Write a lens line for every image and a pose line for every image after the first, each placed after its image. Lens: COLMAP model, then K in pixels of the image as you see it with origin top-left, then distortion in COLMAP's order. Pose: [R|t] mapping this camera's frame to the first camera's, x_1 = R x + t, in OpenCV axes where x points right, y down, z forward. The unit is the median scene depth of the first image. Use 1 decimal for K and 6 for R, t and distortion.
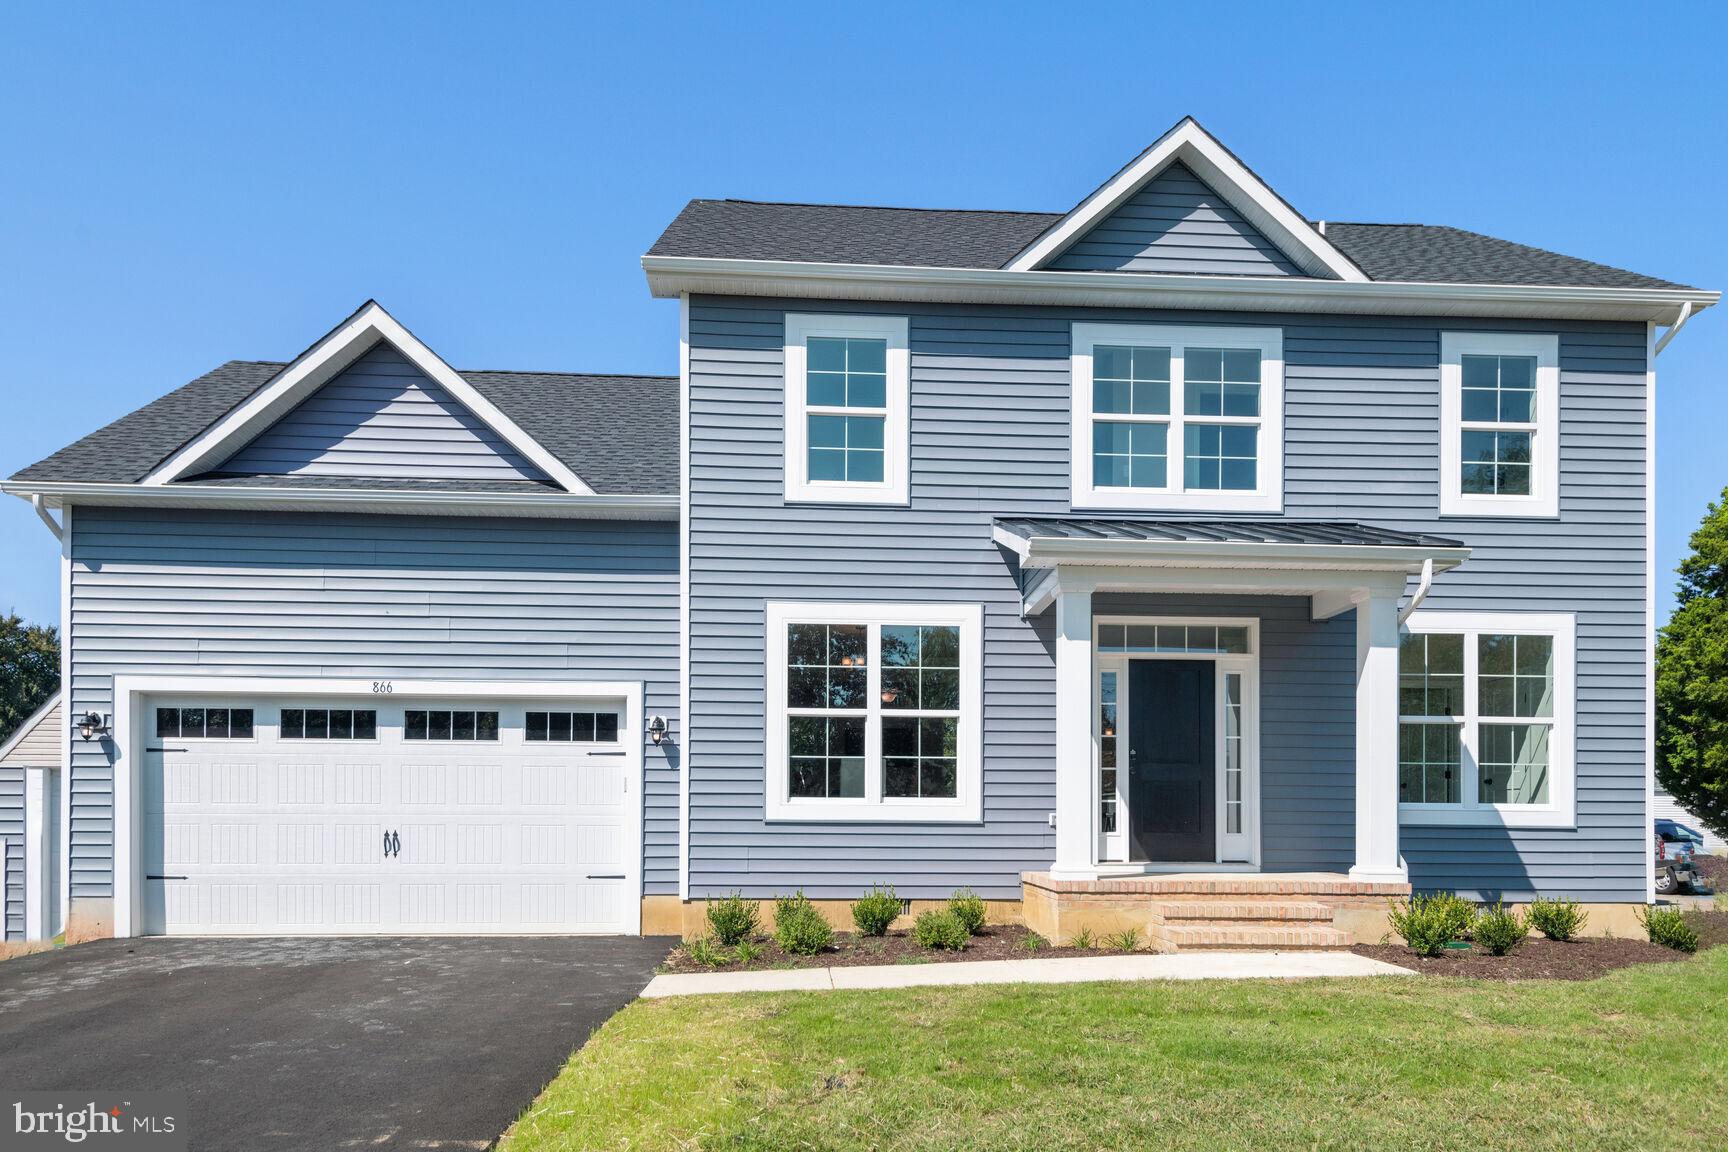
lens RADIAL K [[1197.7, 0, 863.4], [0, 1197.7, 613.4], [0, 0, 1]] dist [0.001748, -0.002324]
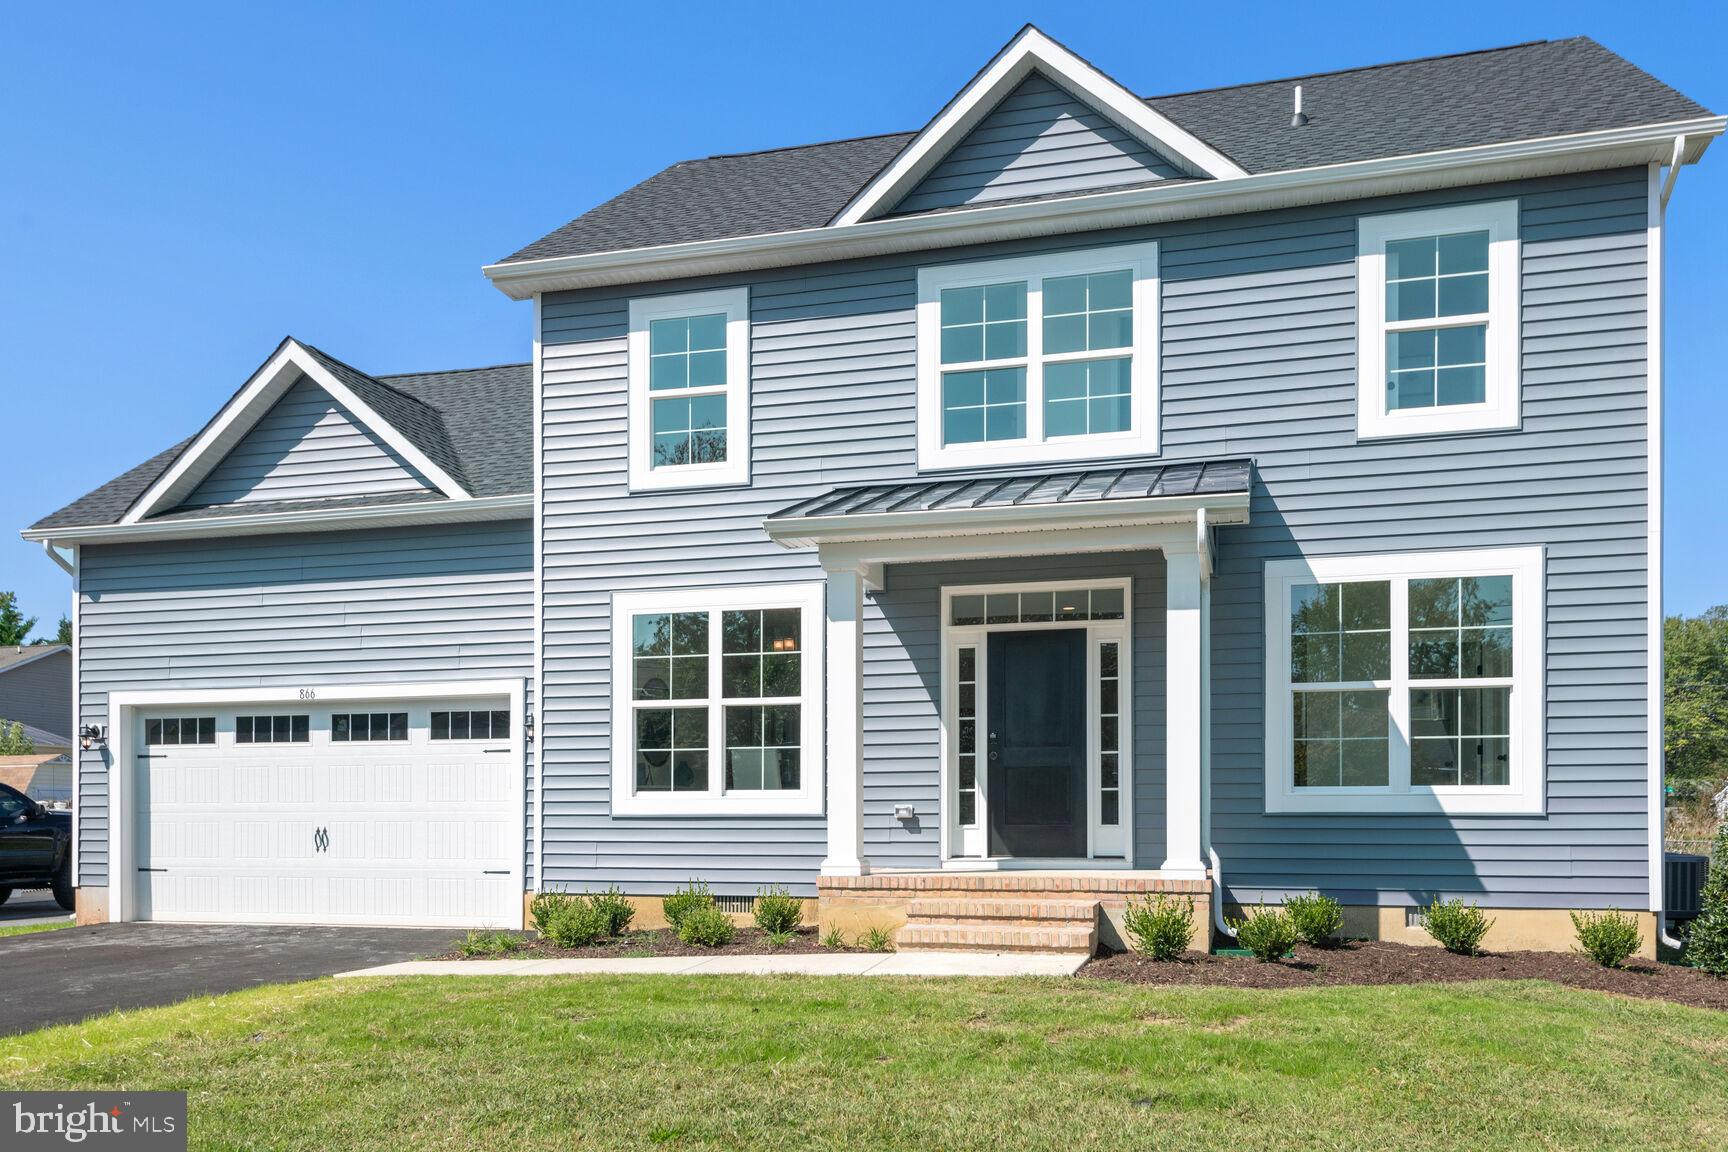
lens RADIAL K [[1317.1, 0, 799.2], [0, 1317.1, 576.8], [0, 0, 1]] dist [-0.005136, -0.001709]
pose [[0.947860, -0.064746, -0.312042, 0.394506], [0.062148, 0.997900, -0.018273, 0.005728], [0.312570, -0.002072, 0.949893, 0.013136]]
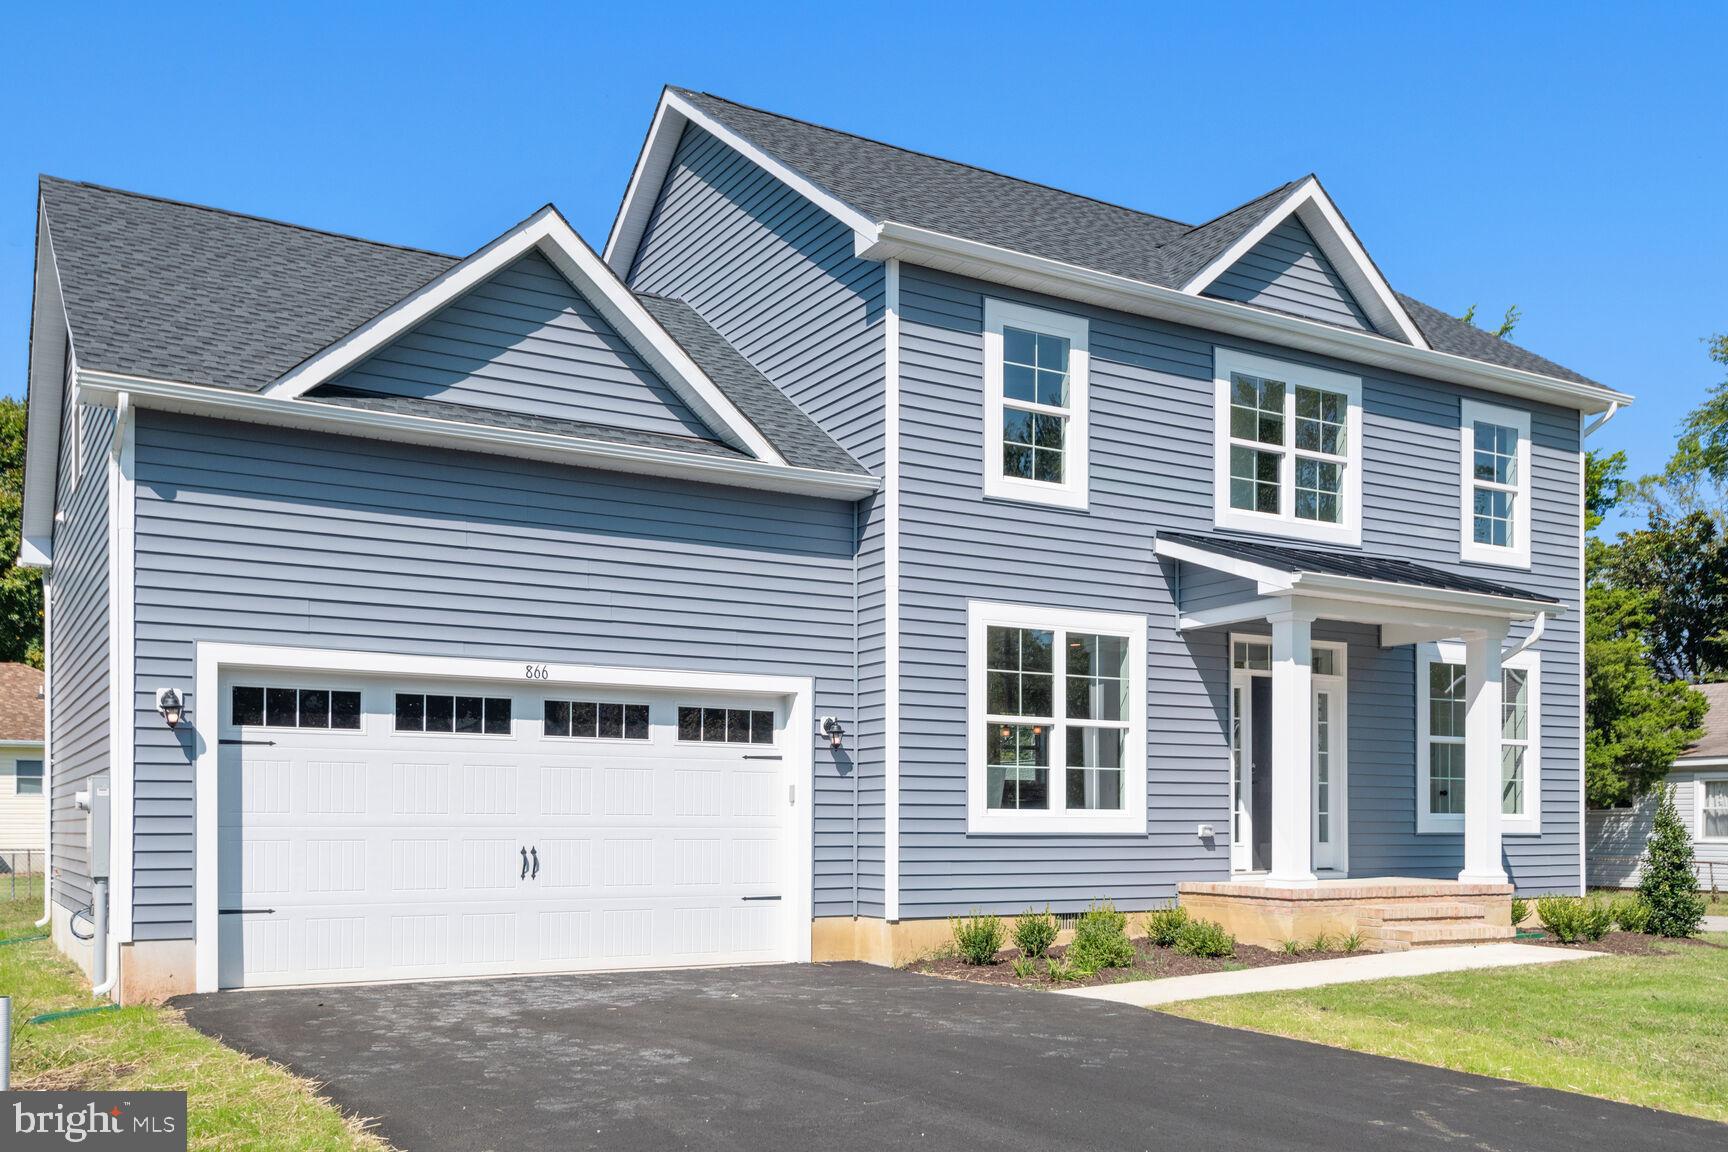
lens RADIAL K [[1513.8, 0, 866.4], [0, 1513.8, 520.5], [0, 0, 1]] dist [-0.007249, 0.002027]
pose [[0.891669, 0.087448, 0.444162, -0.669023], [-0.074464, 0.996133, -0.046634, -0.010597], [-0.446522, 0.008508, 0.894732, -0.033686]]
